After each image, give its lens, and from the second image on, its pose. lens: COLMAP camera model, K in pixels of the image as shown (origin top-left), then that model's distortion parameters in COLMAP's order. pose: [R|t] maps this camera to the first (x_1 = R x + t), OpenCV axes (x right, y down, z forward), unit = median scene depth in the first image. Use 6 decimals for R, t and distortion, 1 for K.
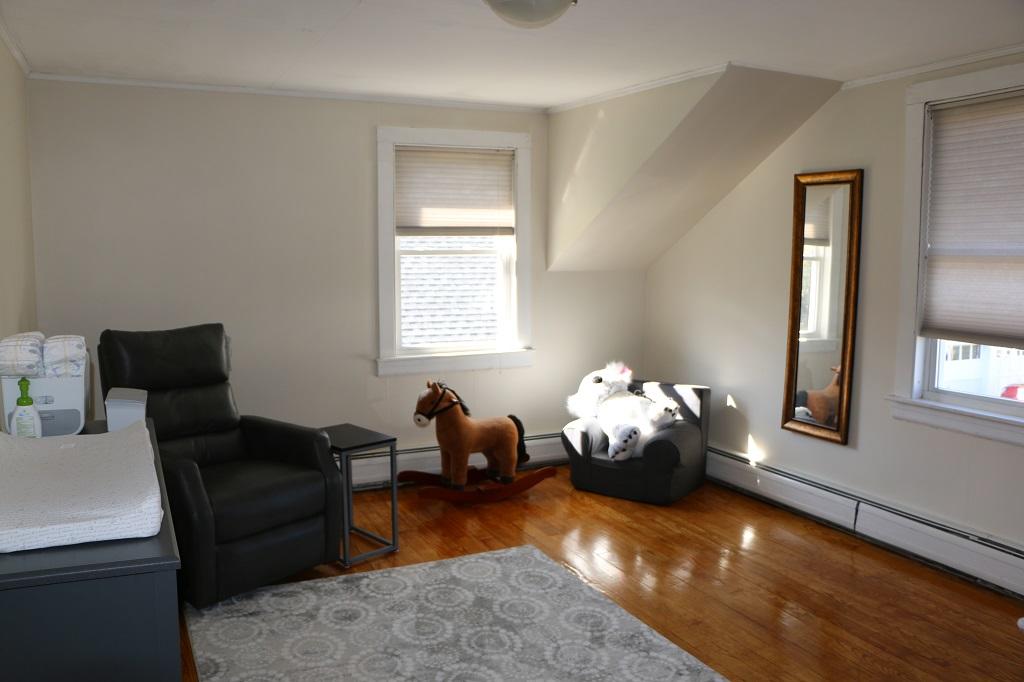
lens RADIAL K [[821.1, 0, 510.8], [0, 821.1, 341.7], [0, 0, 1]] dist [-0.106137, 0.046718]
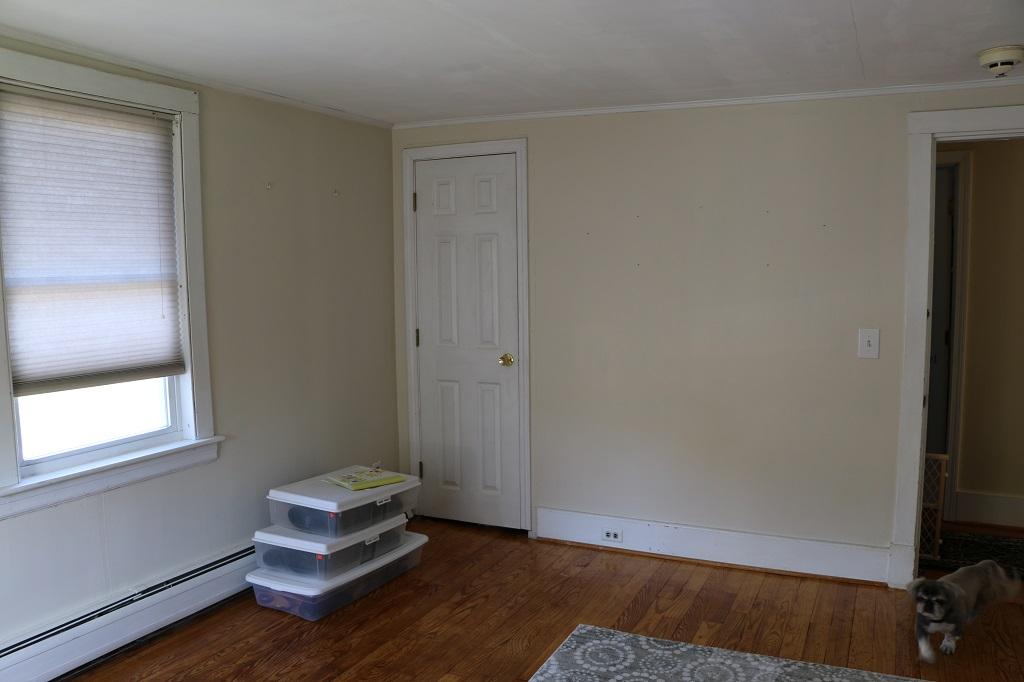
lens RADIAL K [[821.1, 0, 512.4], [0, 821.1, 343.6], [0, 0, 1]] dist [-0.106137, 0.046718]
pose [[-0.604555, -0.071815, 0.793320, -0.369064], [0.101788, 0.980798, 0.166355, -0.140879], [-0.790033, 0.181321, -0.585636, 1.146964]]
